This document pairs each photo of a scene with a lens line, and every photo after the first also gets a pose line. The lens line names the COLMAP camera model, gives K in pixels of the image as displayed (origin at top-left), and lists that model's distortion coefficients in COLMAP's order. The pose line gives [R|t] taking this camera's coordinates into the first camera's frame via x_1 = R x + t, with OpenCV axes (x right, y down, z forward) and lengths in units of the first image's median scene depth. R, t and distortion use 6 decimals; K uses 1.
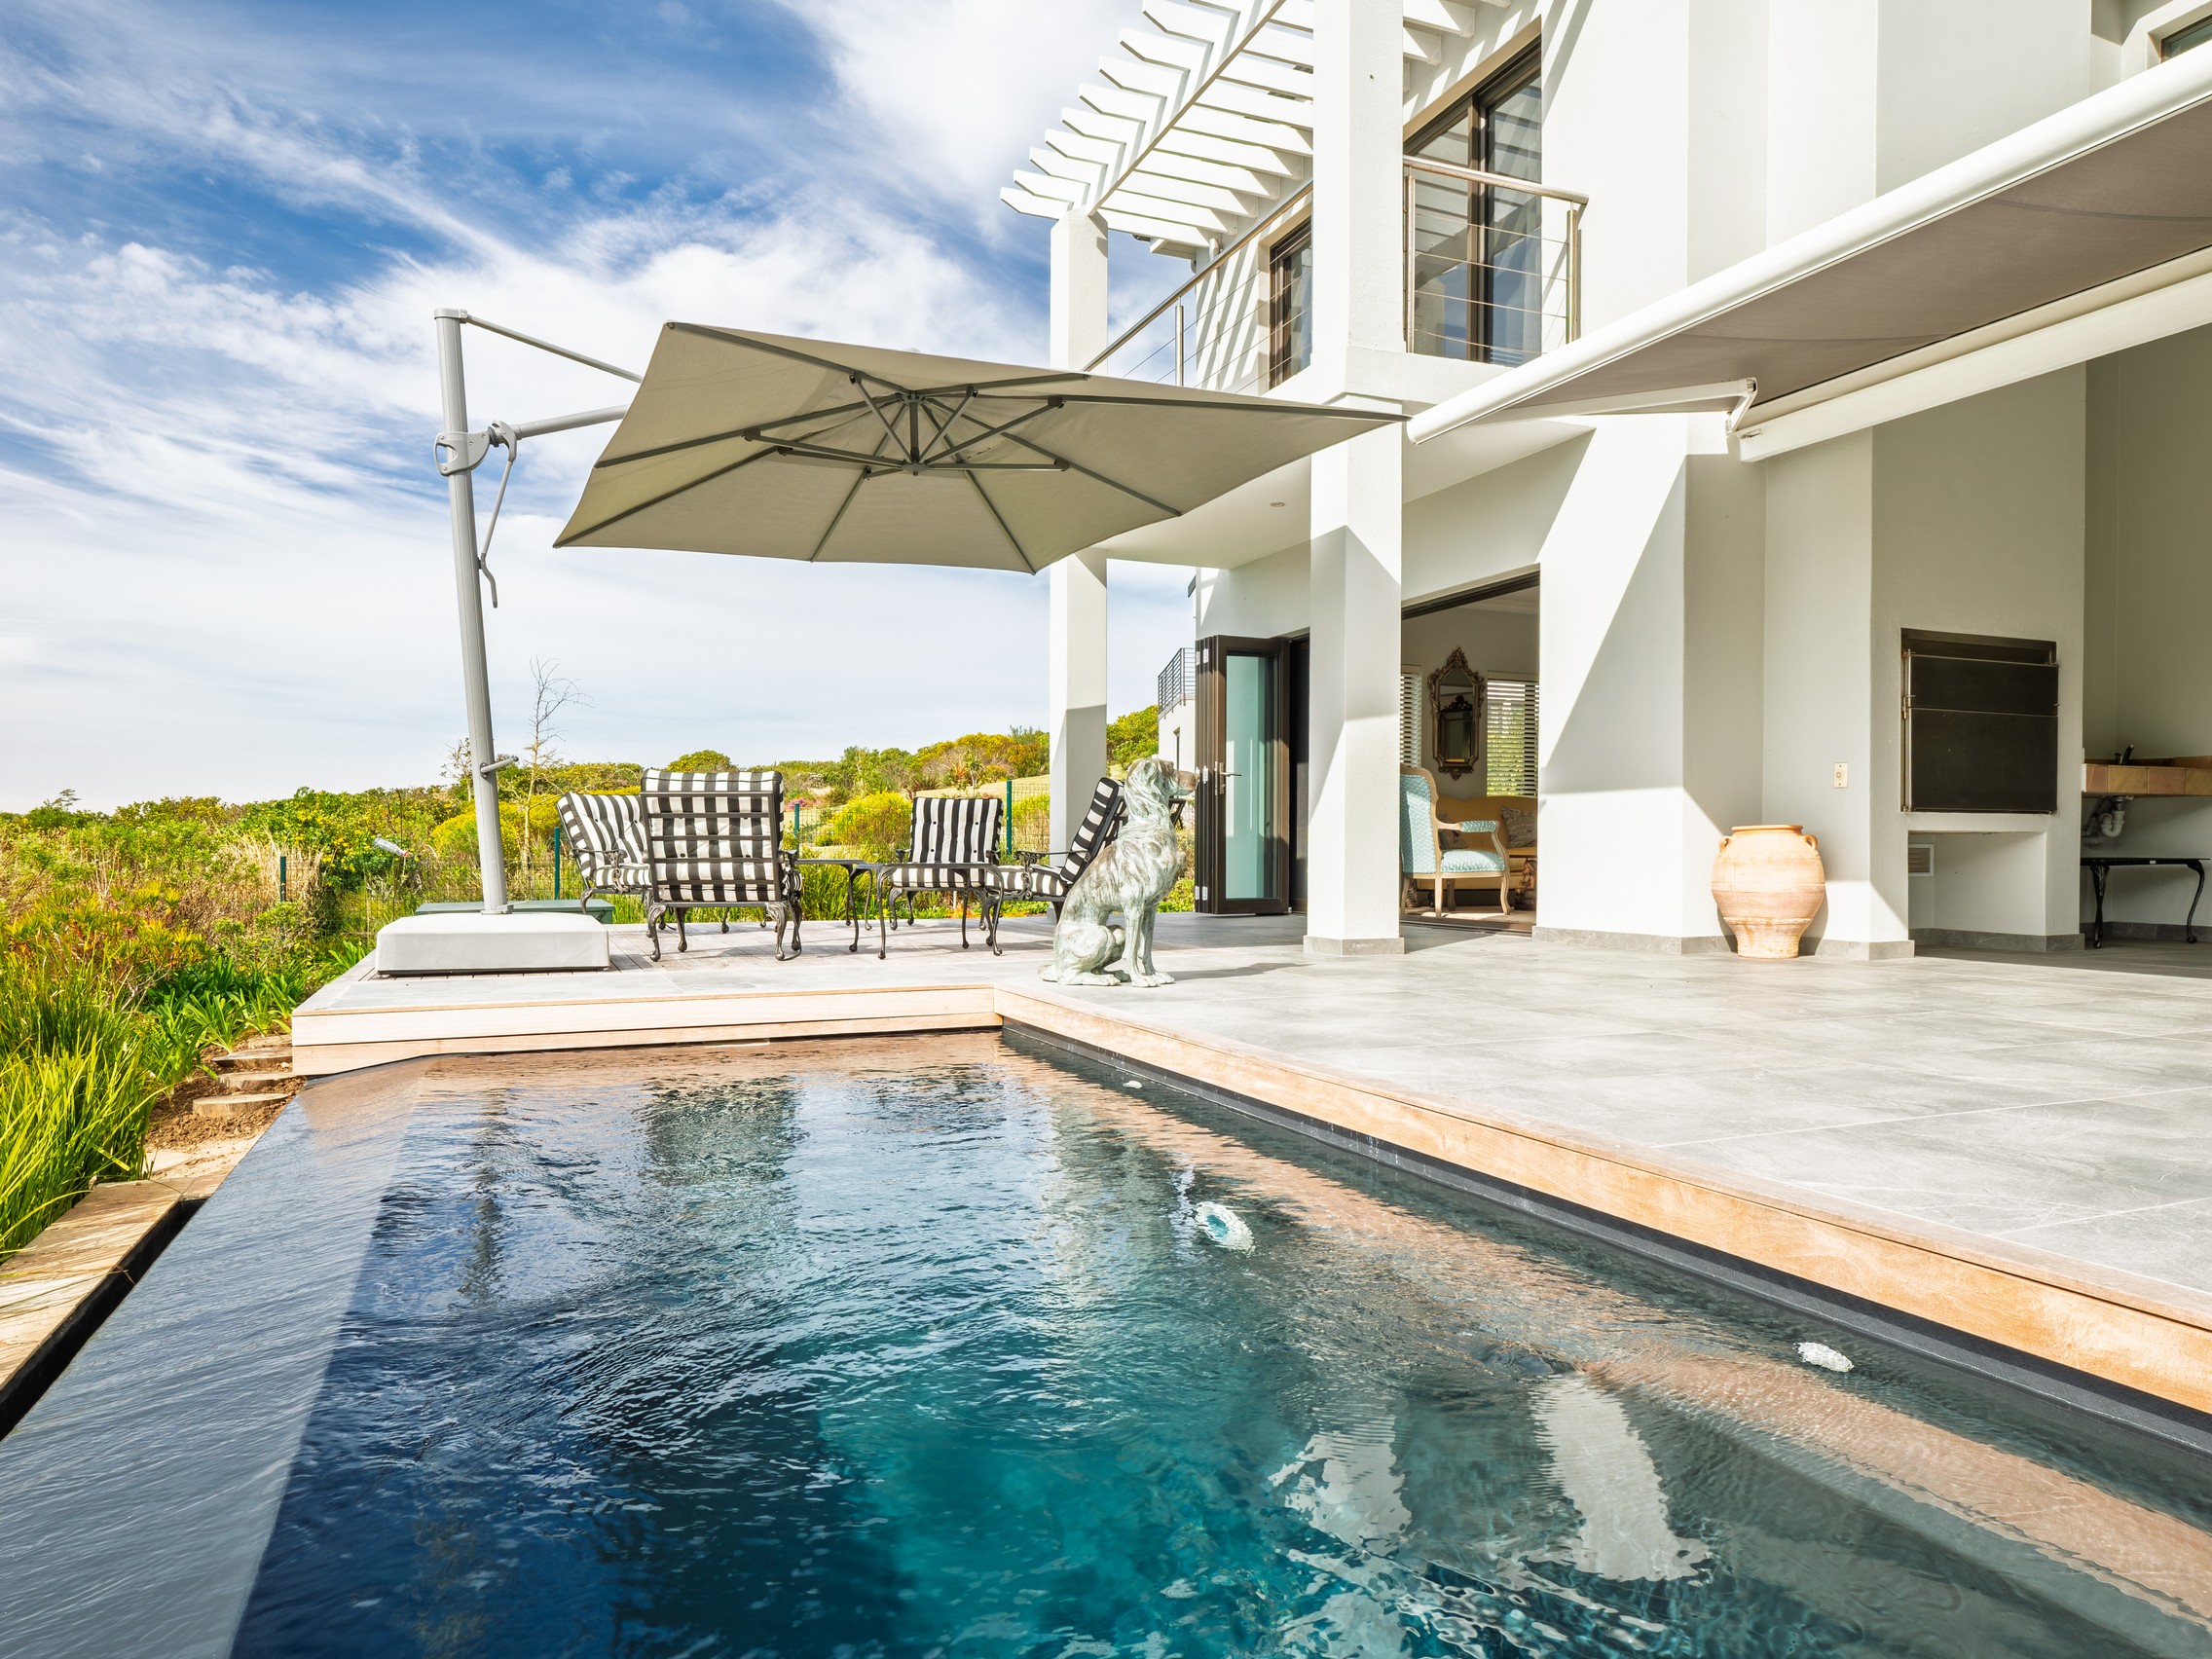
lens RADIAL K [[1415.5, 0, 1104.3], [0, 1415.5, 841.5], [0, 0, 1]] dist [-0.005284, 0.005846]
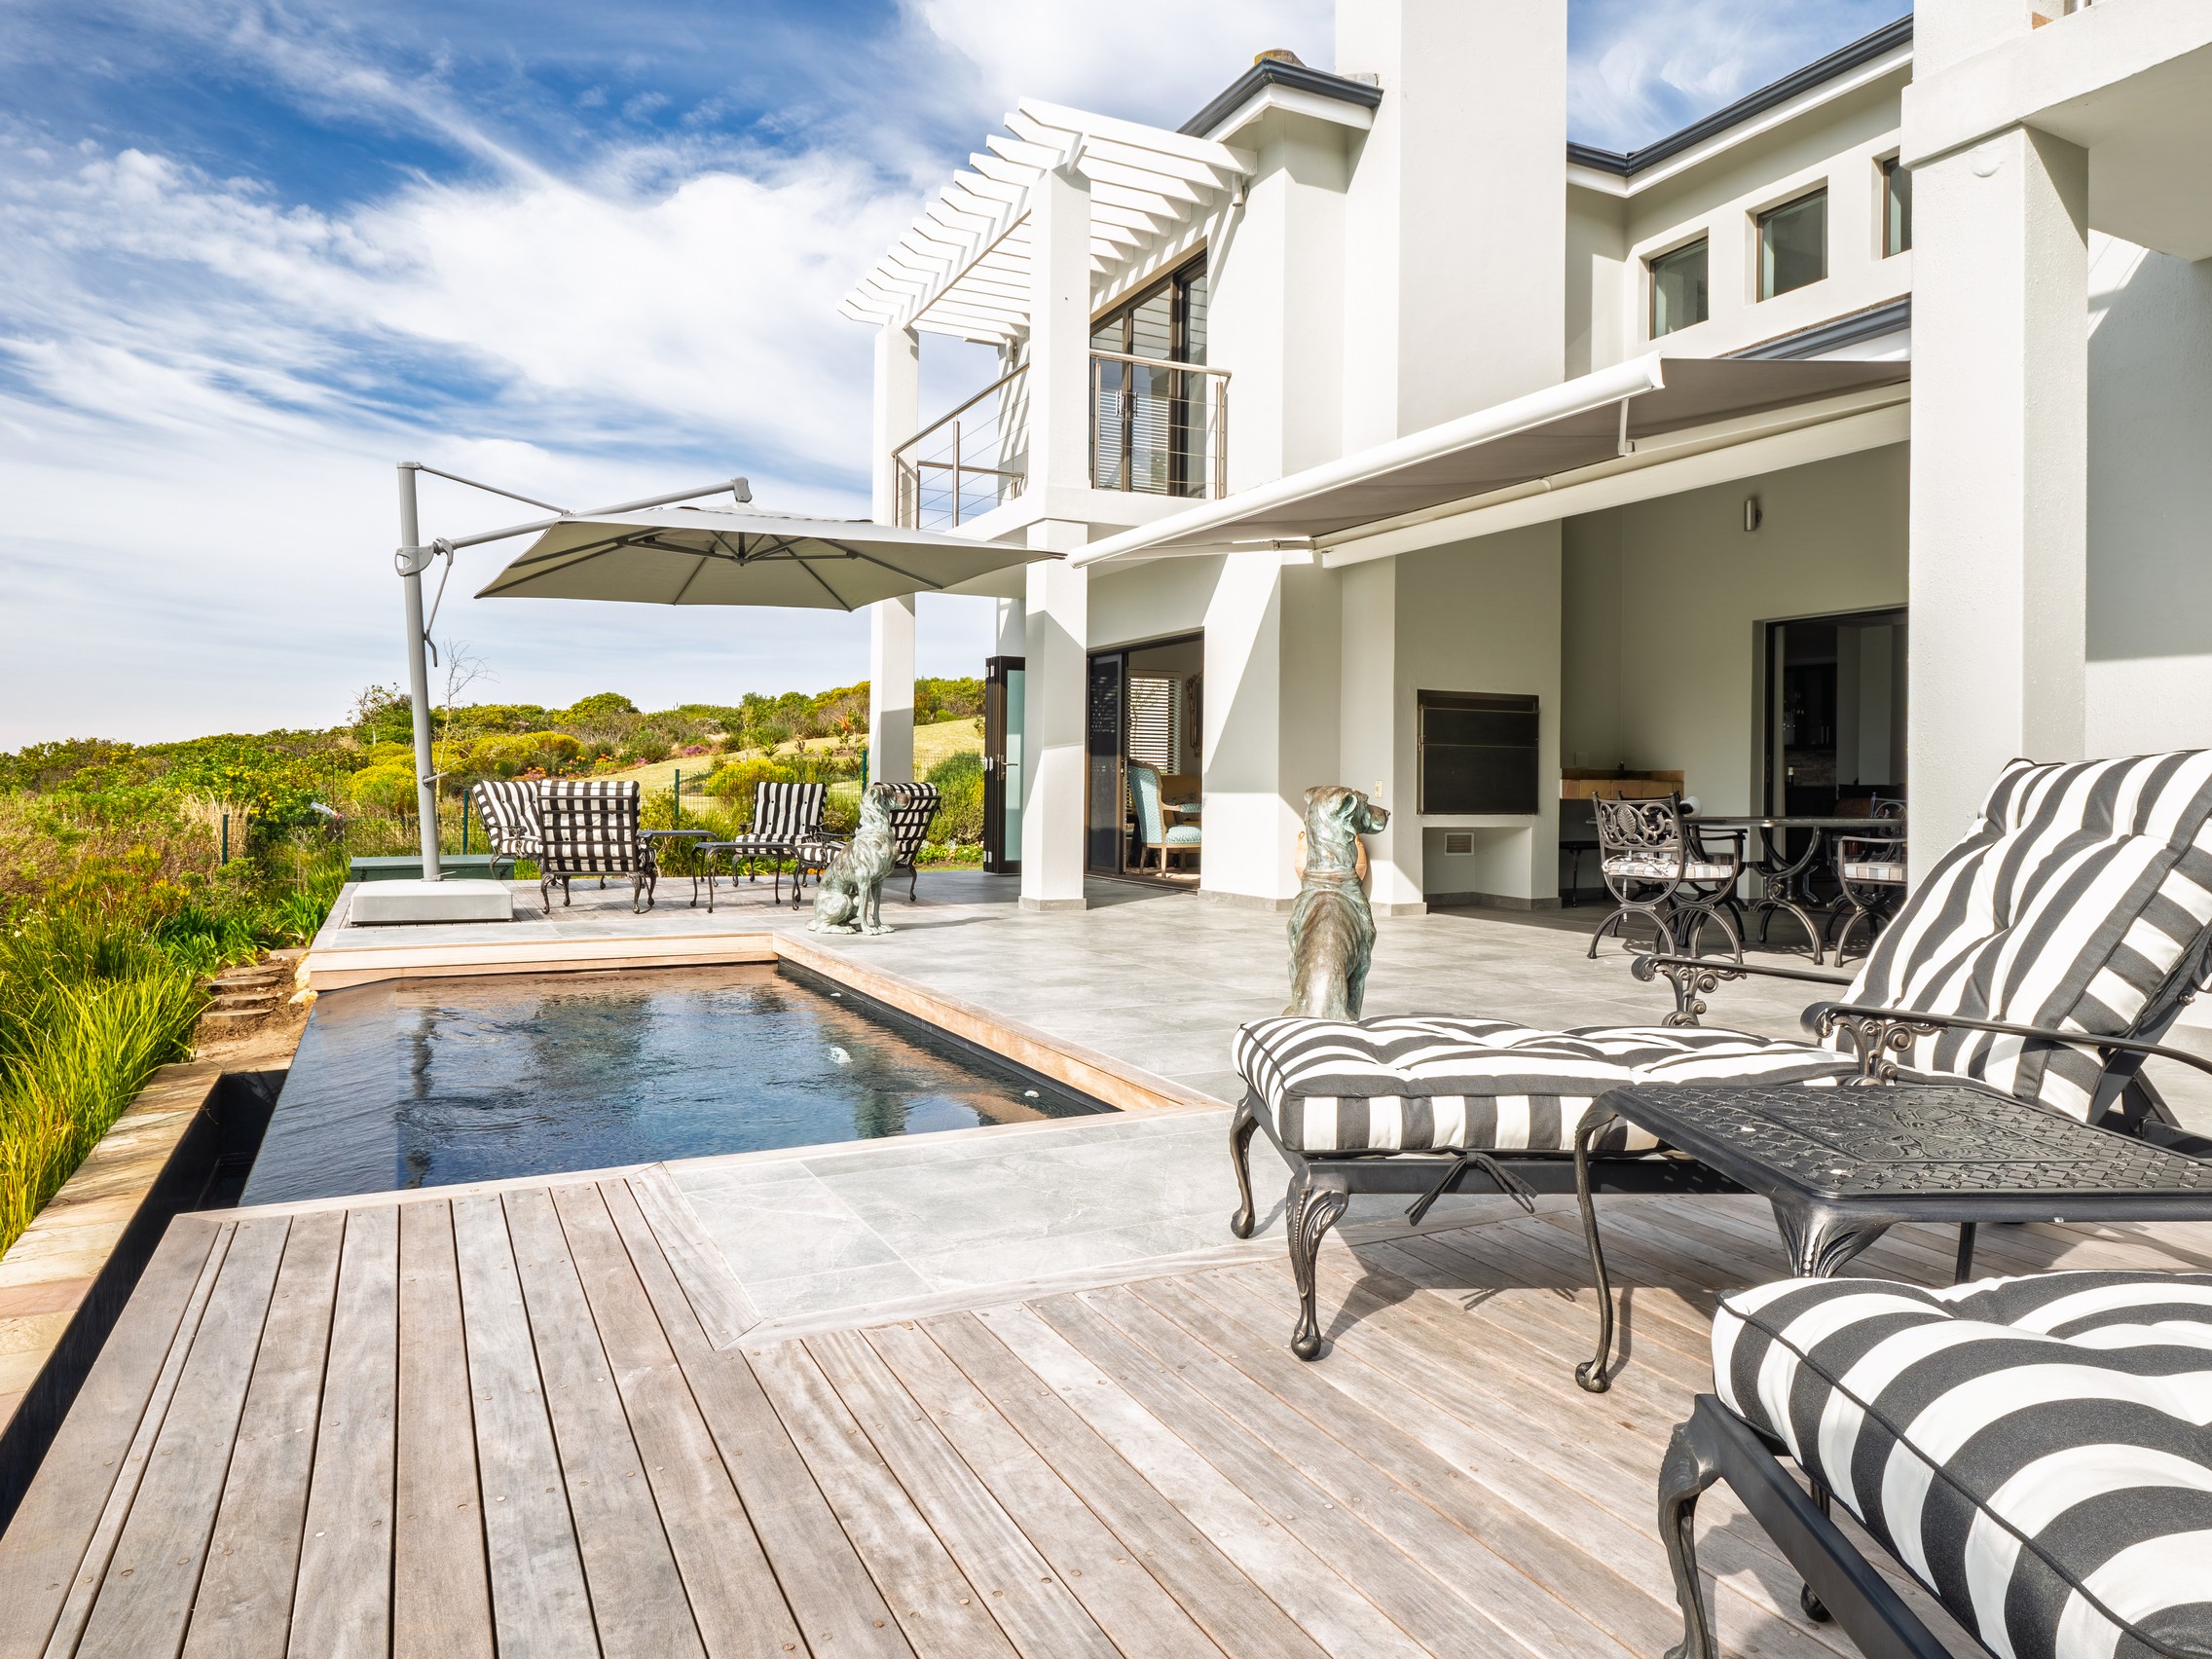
lens RADIAL K [[1415.5, 0, 1108.8], [0, 1415.5, 748.5], [0, 0, 1]] dist [-0.005284, 0.005846]
pose [[0.997907, 0.010629, 0.063787, 0.141559], [-0.009363, 0.999754, -0.020111, -0.053616], [-0.063985, 0.019472, 0.997761, -0.418309]]
